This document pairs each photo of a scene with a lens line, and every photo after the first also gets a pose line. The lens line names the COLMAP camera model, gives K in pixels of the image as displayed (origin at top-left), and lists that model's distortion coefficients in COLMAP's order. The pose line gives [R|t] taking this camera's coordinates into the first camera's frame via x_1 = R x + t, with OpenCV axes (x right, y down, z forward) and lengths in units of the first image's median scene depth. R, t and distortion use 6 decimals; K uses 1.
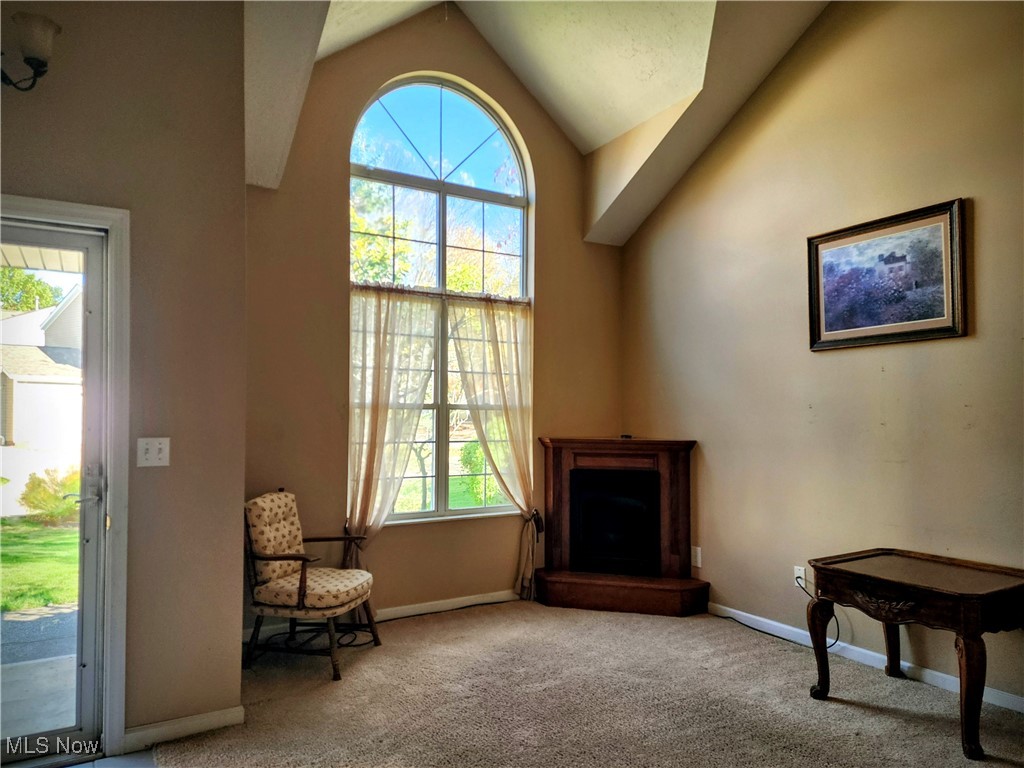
lens RADIAL K [[683.6, 0, 494.2], [0, 683.6, 401.8], [0, 0, 1]] dist [0.099352, -0.076359]
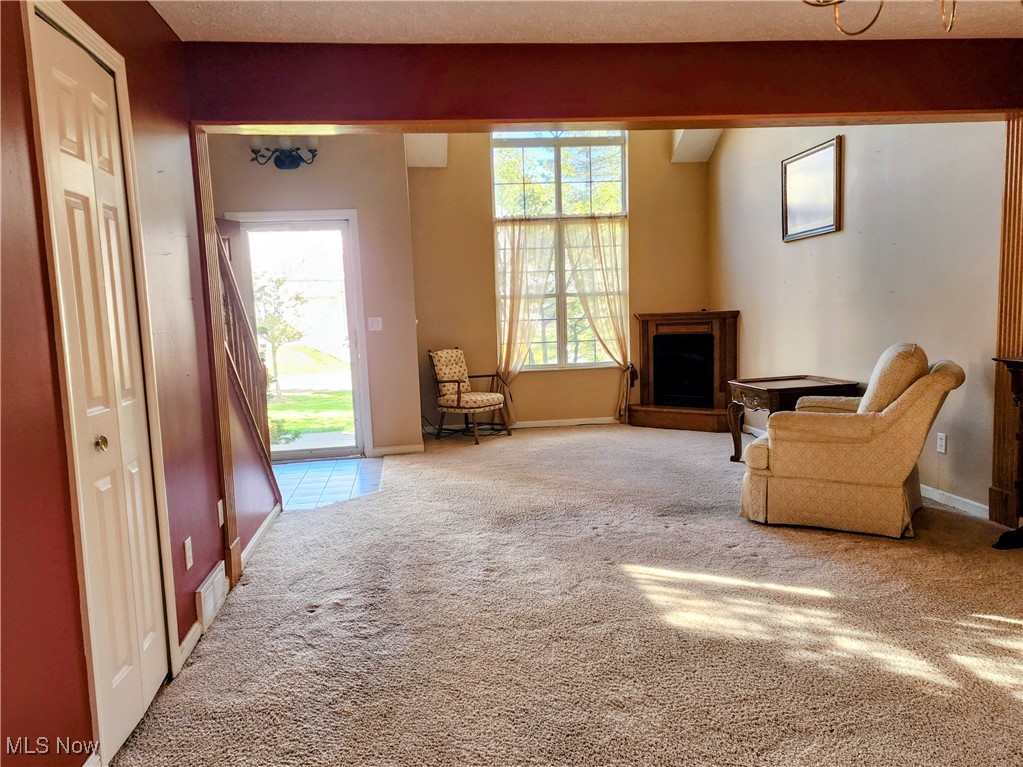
lens RADIAL K [[682.9, 0, 493.8], [0, 682.9, 401.3], [0, 0, 1]] dist [0.099352, -0.076359]
pose [[0.916010, 0.014873, -0.400880, 0.405657], [0.049183, 0.987610, 0.149024, 0.006057], [0.398129, -0.156225, 0.903929, -0.467509]]
